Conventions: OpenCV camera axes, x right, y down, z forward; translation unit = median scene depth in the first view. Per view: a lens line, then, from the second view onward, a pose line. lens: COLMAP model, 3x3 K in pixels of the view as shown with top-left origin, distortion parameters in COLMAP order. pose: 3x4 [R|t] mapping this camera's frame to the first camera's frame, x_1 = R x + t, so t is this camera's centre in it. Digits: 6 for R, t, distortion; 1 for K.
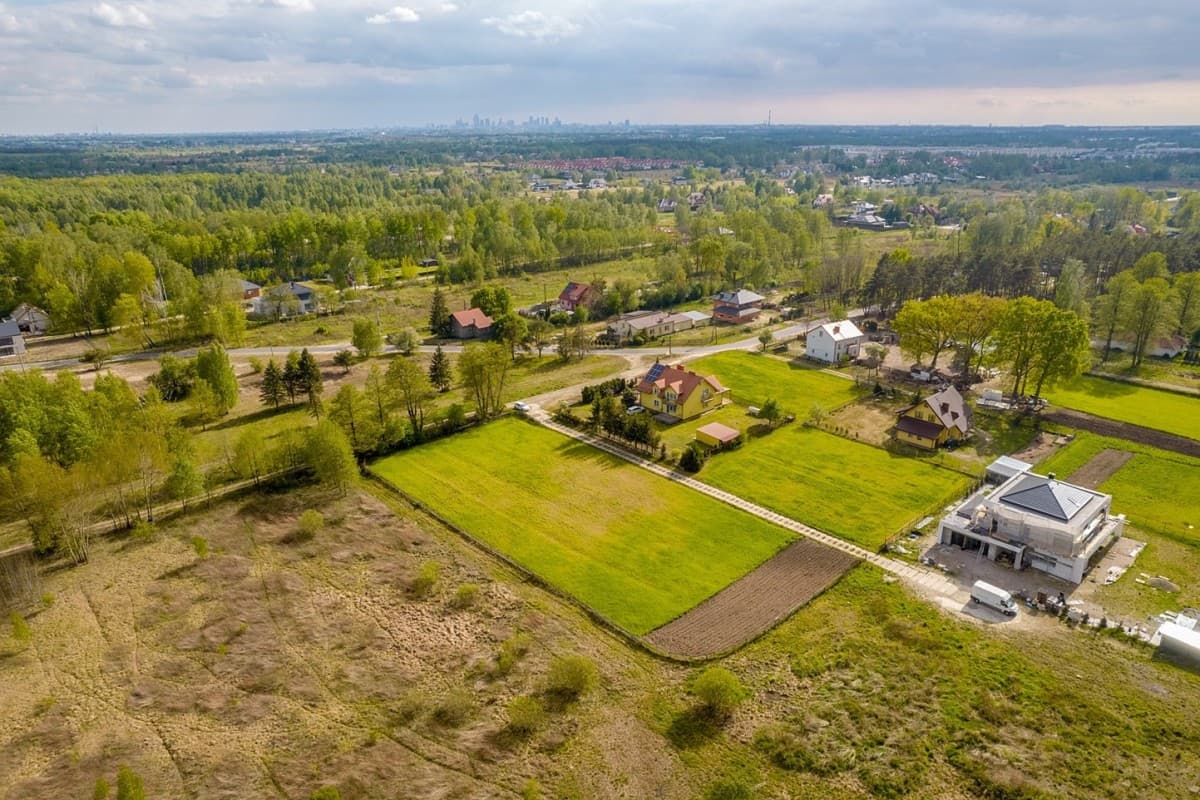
lens RADIAL K [[799.8, 0, 601.2], [0, 799.8, 396.2], [0, 0, 1]] dist [-0.080822, 0.080906]
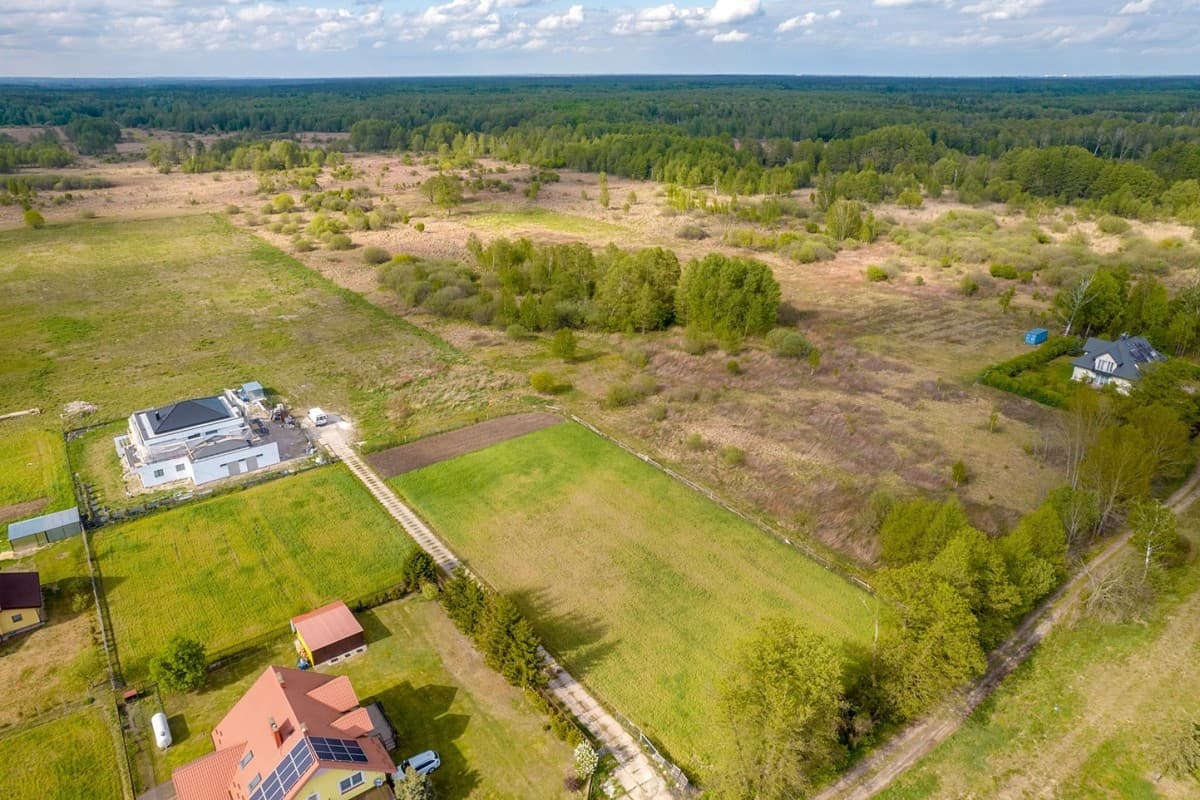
lens RADIAL K [[783.1, 0, 600.0], [0, 783.1, 400.0], [0, 0, 1]] dist [-0.088730, 0.085930]
pose [[-0.993699, -0.035861, 0.106191, -0.106605], [0.044237, 0.745039, 0.665553, -0.471088], [-0.102984, 0.666057, -0.738758, 1.376824]]
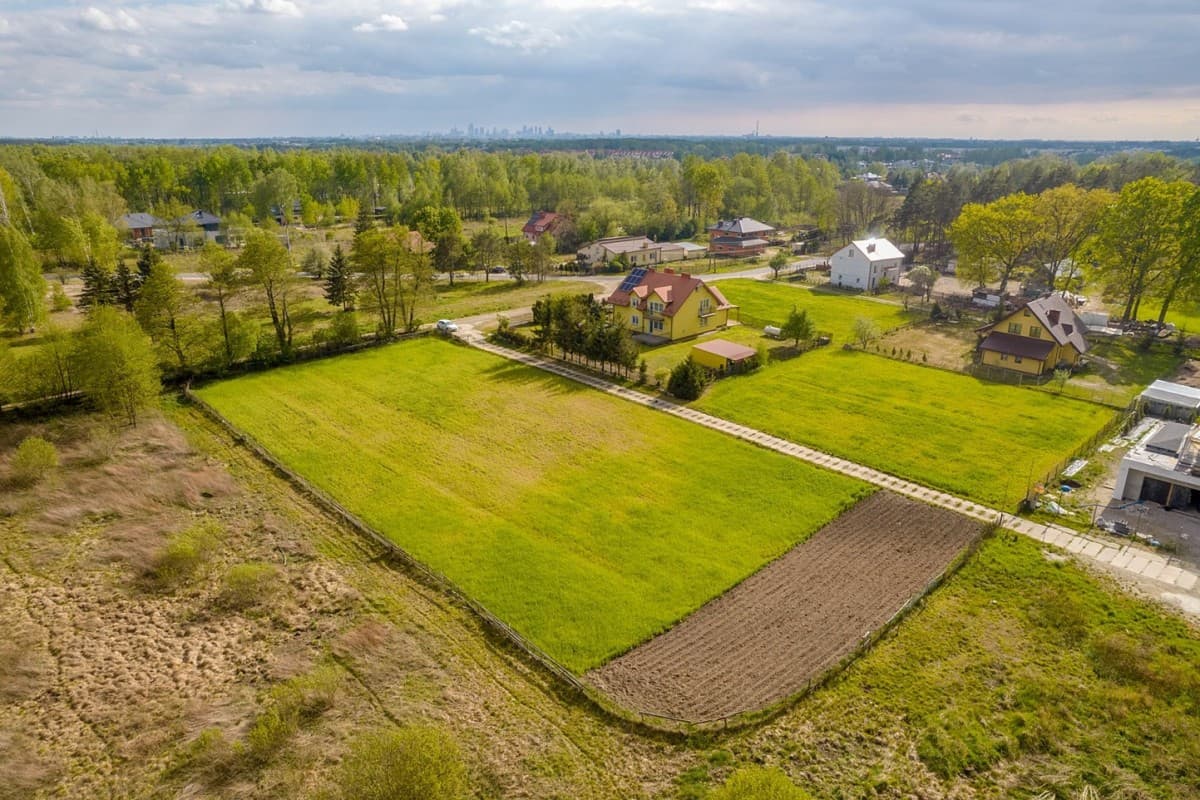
lens RADIAL K [[783.1, 0, 600.0], [0, 783.1, 400.0], [0, 0, 1]] dist [-0.088730, 0.085930]
pose [[0.999922, 0.005834, 0.011013, 0.036247], [-0.005846, 0.999982, 0.001058, 0.094046], [-0.011006, -0.001122, 0.999939, 0.362527]]
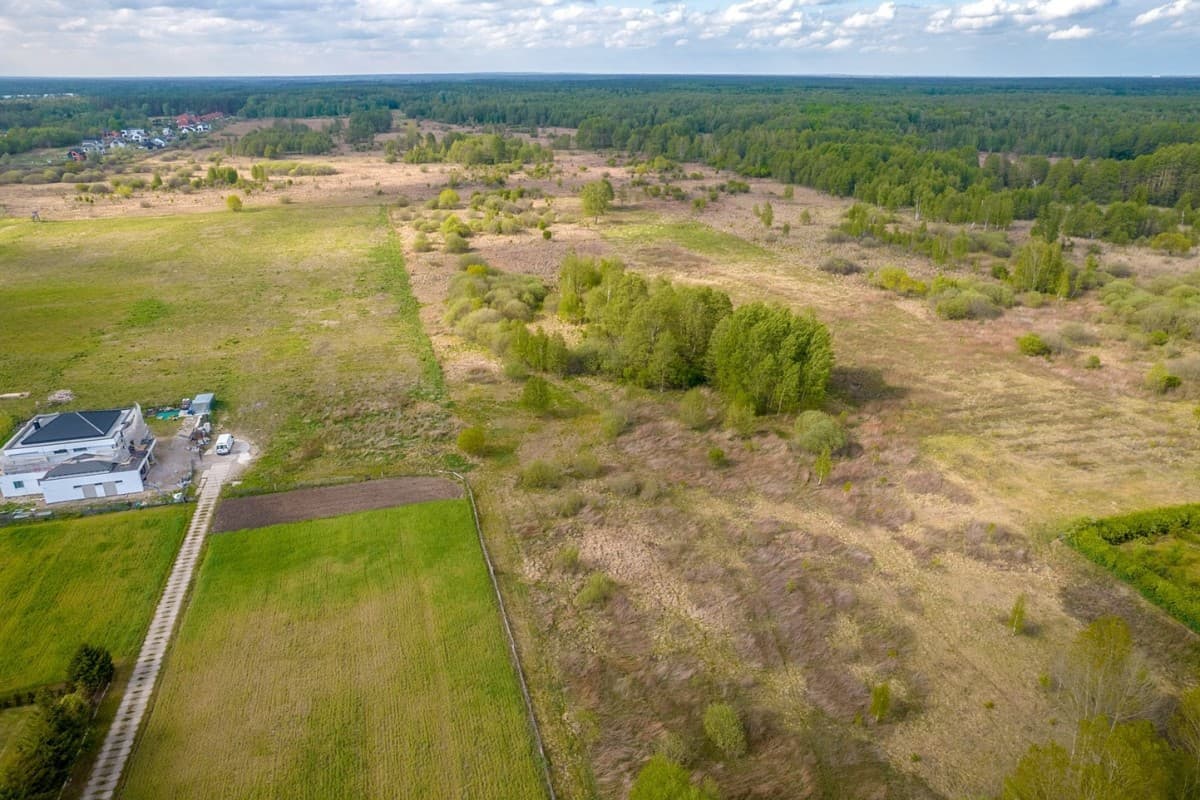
lens RADIAL K [[789.9, 0, 600.5], [0, 789.9, 398.7], [0, 0, 1]] dist [-0.091594, 0.089655]
pose [[-0.891019, -0.169756, 0.421032, -0.419312], [0.152797, 0.761195, 0.630266, -0.369062], [-0.427479, 0.625911, -0.652302, 1.078749]]
